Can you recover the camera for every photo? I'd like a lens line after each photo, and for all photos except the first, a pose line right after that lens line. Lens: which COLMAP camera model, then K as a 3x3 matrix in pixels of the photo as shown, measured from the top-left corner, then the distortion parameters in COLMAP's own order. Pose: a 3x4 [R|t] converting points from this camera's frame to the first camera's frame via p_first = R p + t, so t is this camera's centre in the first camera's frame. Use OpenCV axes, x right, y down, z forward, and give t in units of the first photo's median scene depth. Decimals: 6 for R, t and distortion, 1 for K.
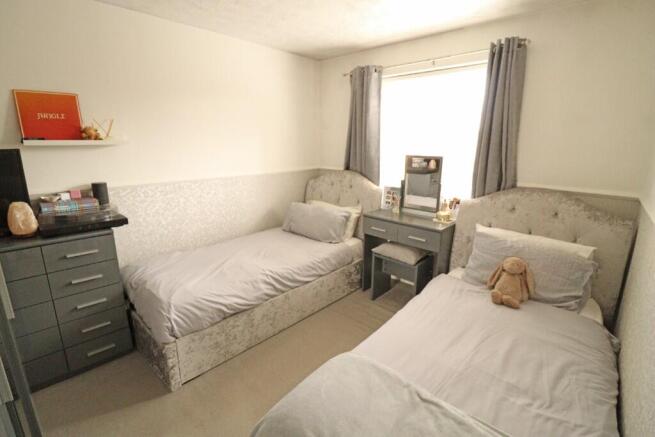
lens RADIAL K [[308.3, 0, 327.5], [0, 308.3, 217.1], [0, 0, 1]] dist [-0.012895, -0.004850]
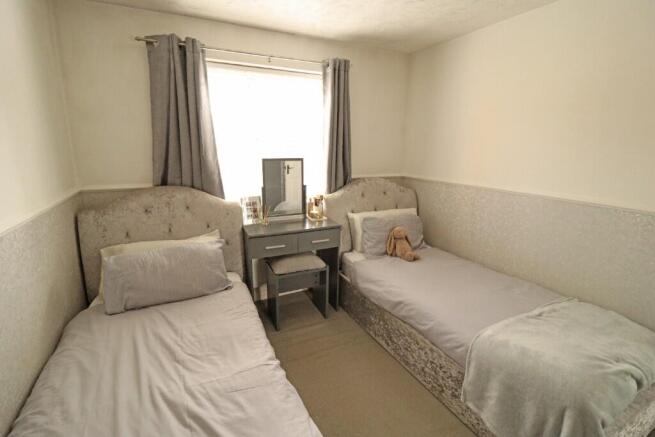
lens RADIAL K [[308.3, 0, 325.9], [0, 308.3, 215.8], [0, 0, 1]] dist [-0.012895, -0.004850]
pose [[0.343365, -0.210991, 0.915196, -0.557632], [0.219253, 0.965523, 0.140334, -0.134192], [-0.913251, 0.152474, 0.377788, 0.555196]]
